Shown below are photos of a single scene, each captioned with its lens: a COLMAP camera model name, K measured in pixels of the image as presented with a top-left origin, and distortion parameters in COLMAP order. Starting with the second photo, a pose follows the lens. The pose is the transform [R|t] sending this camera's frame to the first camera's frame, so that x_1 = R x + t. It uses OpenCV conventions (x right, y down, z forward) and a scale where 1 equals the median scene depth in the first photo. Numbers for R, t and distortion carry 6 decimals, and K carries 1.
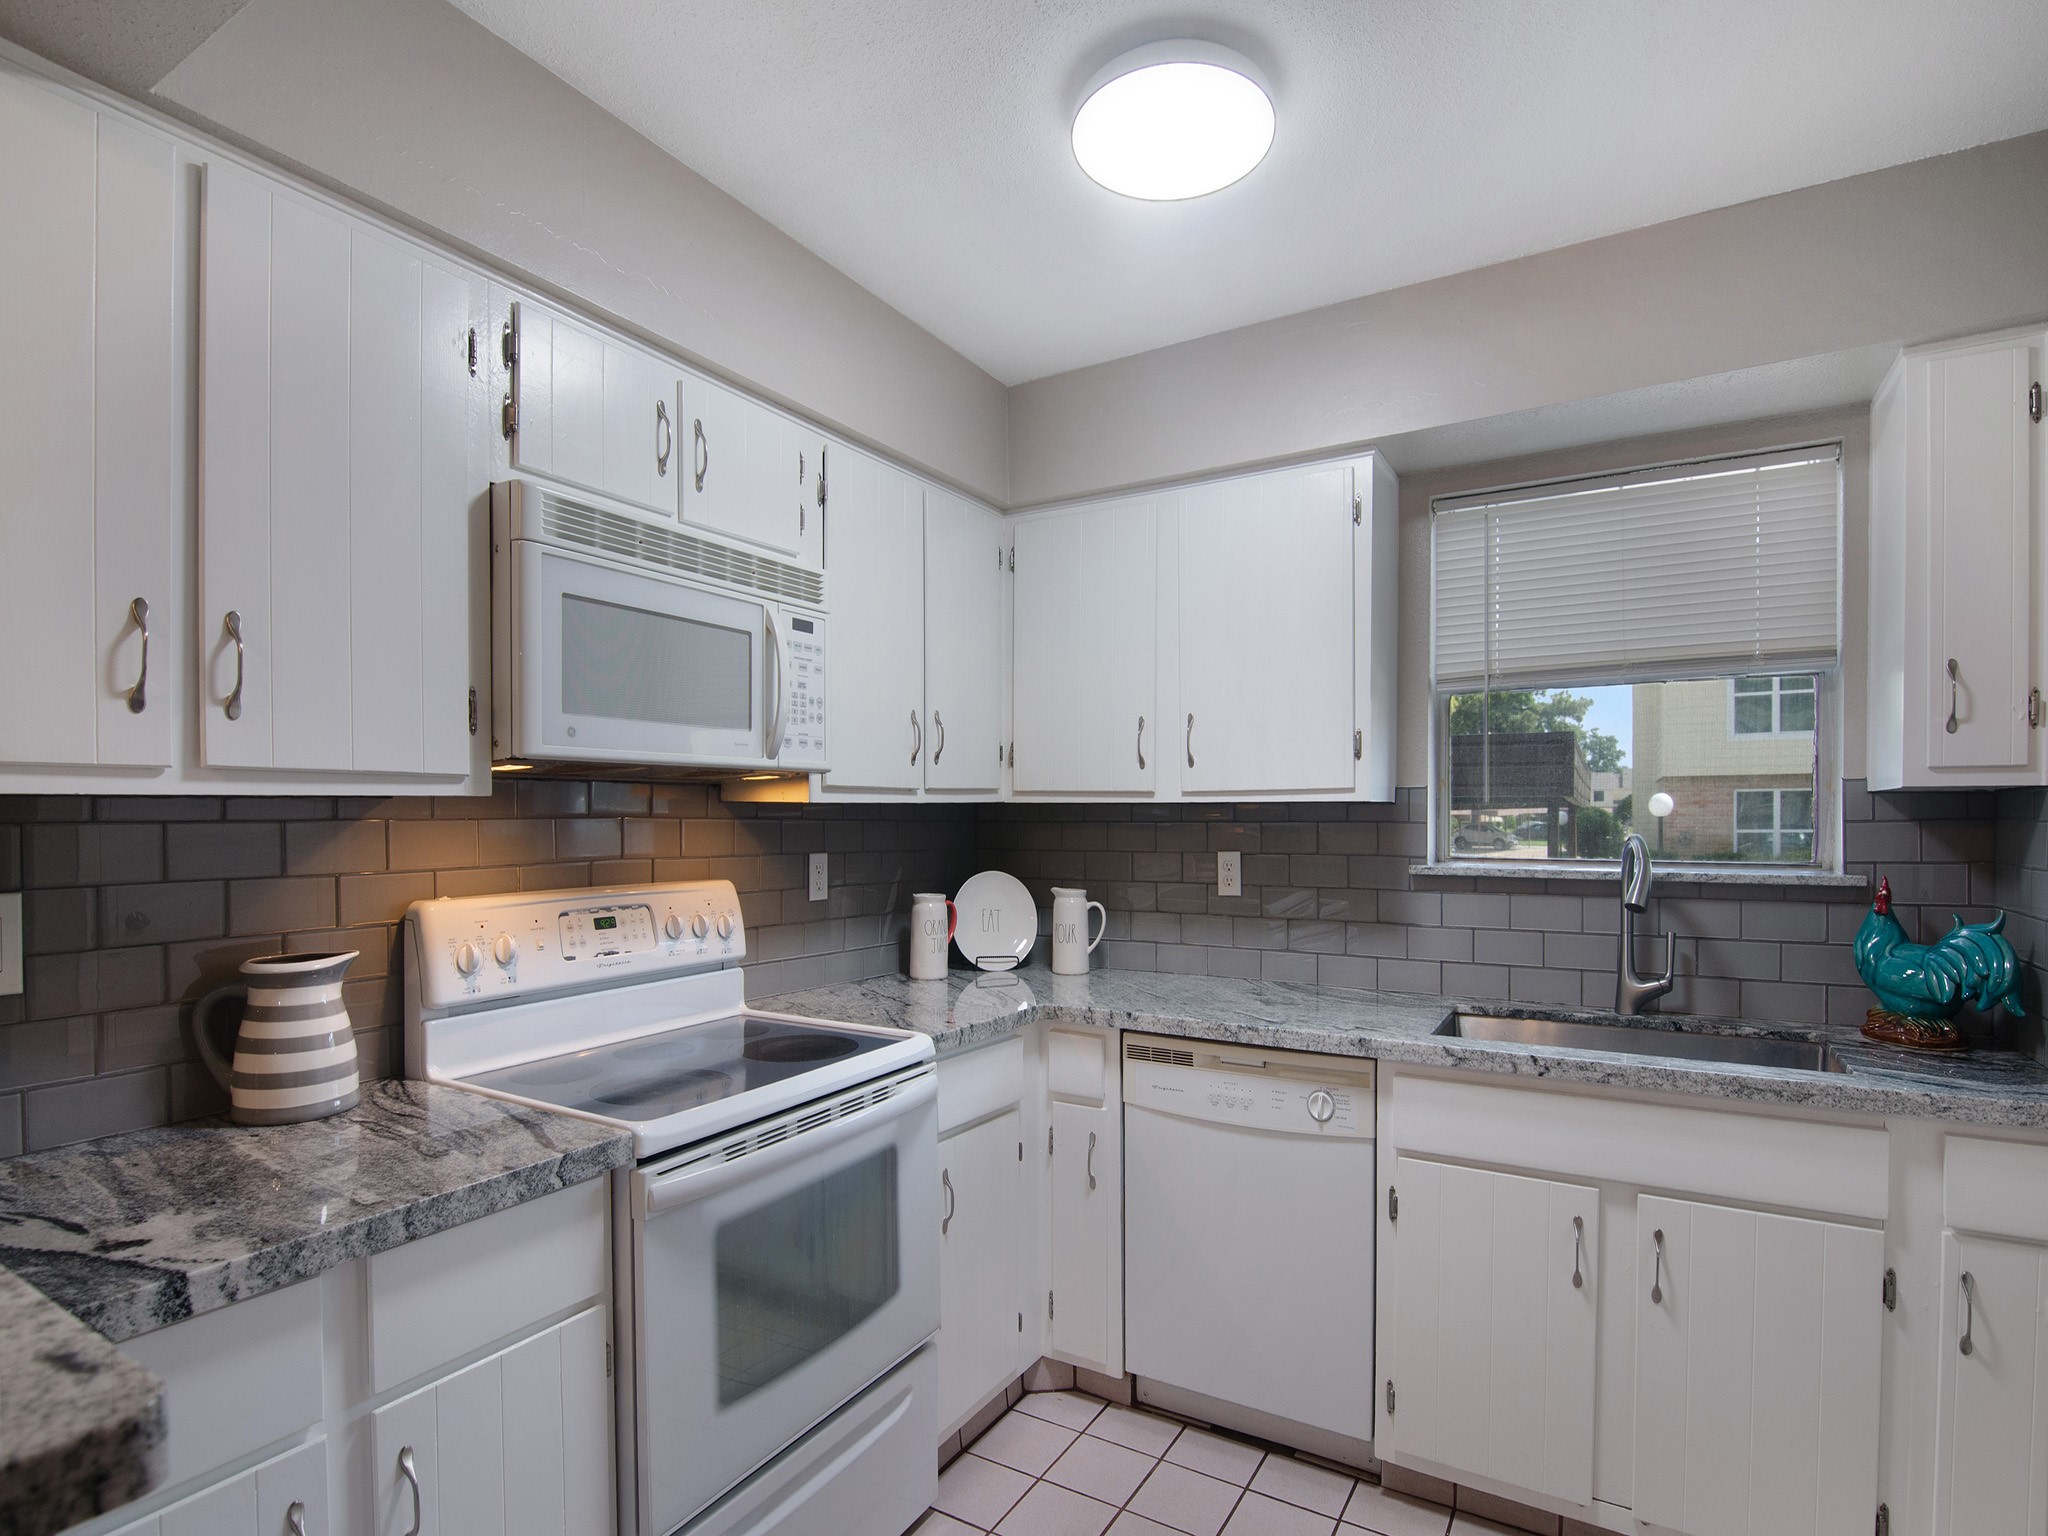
lens RADIAL K [[991.0, 0, 1027.4], [0, 991.0, 778.8], [0, 0, 1]] dist [0.002011, -0.009414]
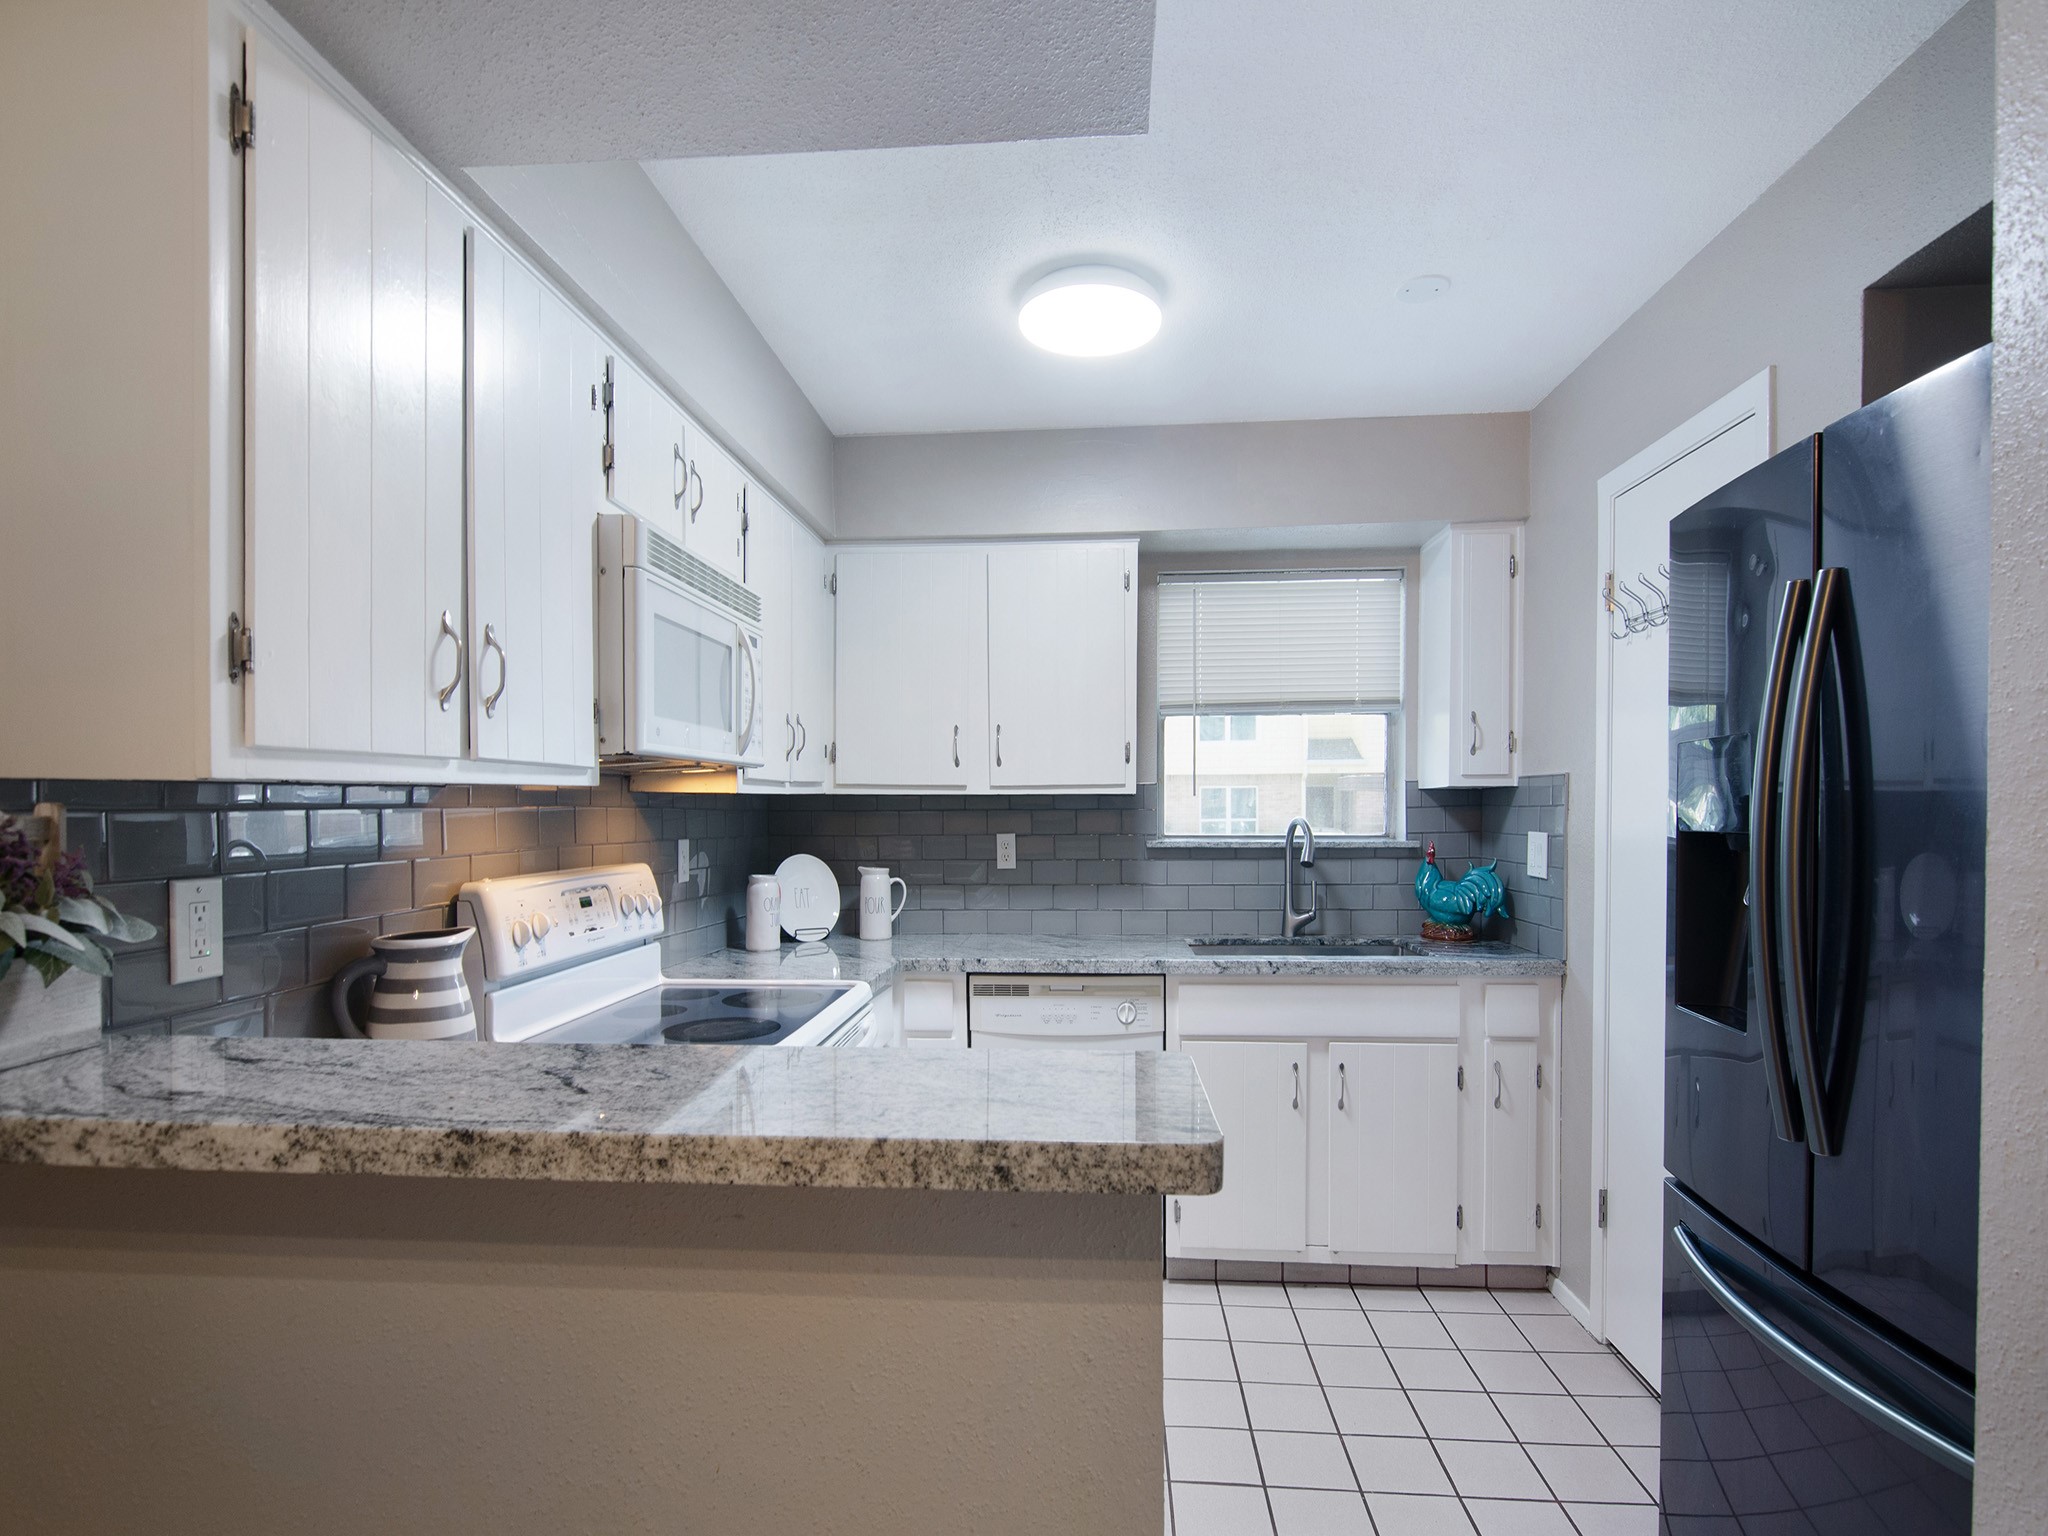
lens RADIAL K [[971.8, 0, 1024.0], [0, 971.8, 768.0], [0, 0, 1]] dist [0.026105, -0.000212]
pose [[0.904757, 0.015219, 0.425656, -0.414700], [-0.013134, 0.999883, -0.007833, -0.000655], [-0.425726, 0.001496, 0.904851, -0.171741]]
